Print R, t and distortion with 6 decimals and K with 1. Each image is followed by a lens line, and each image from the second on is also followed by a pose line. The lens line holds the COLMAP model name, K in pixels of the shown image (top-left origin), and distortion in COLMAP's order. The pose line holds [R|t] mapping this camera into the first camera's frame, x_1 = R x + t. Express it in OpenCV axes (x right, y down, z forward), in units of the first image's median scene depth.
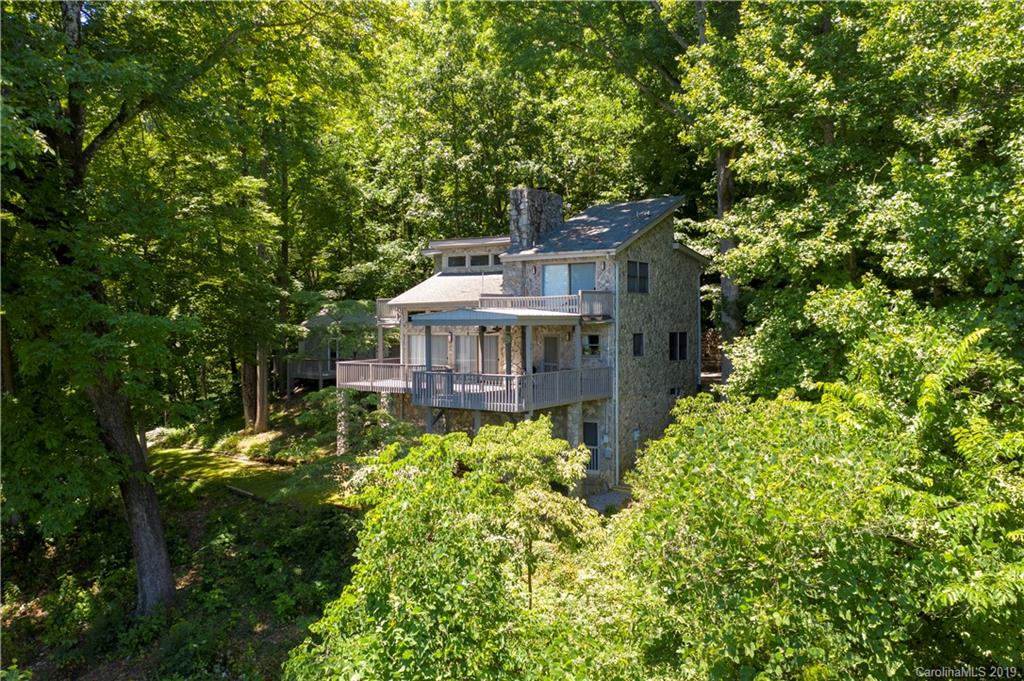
lens RADIAL K [[823.1, 0, 514.5], [0, 823.1, 349.4], [0, 0, 1]] dist [0.000017, -0.004412]
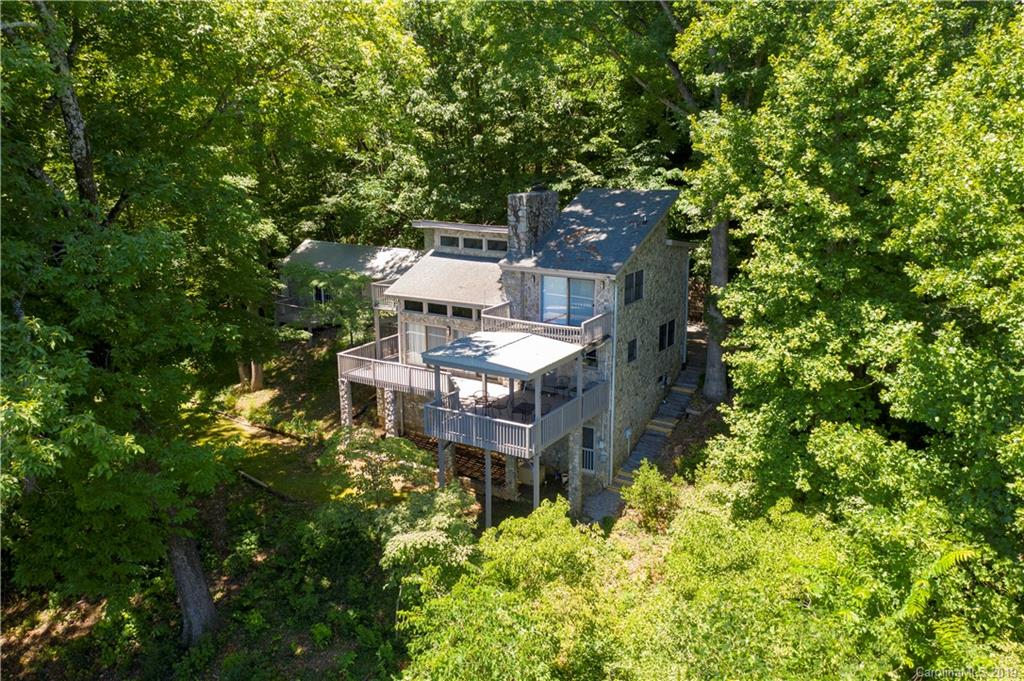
lens RADIAL K [[823.1, 0, 514.5], [0, 823.1, 349.4], [0, 0, 1]] dist [0.000017, -0.004412]
pose [[0.998444, -0.014669, 0.053793, -0.057851], [0.002133, 0.974117, 0.226033, -0.253052], [-0.055717, -0.225567, 0.972633, -0.011551]]
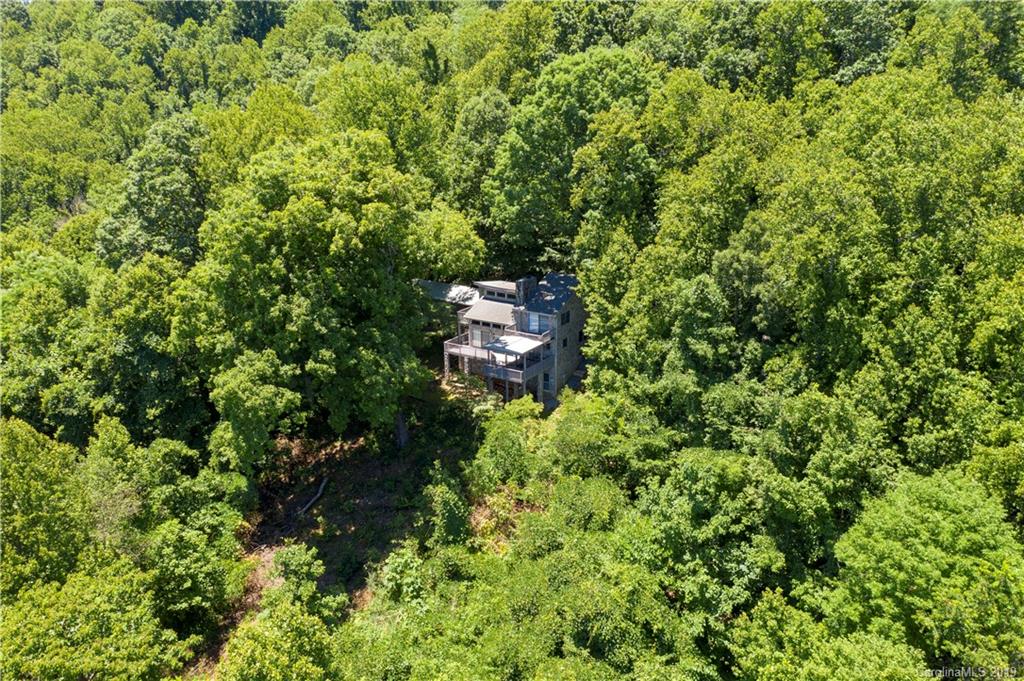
lens RADIAL K [[823.1, 0, 514.5], [0, 823.1, 349.4], [0, 0, 1]] dist [0.000017, -0.004412]
pose [[0.999473, -0.012932, 0.029763, -0.091330], [0.004421, 0.962879, 0.269898, -0.715882], [-0.032148, -0.269624, 0.962429, -1.570587]]
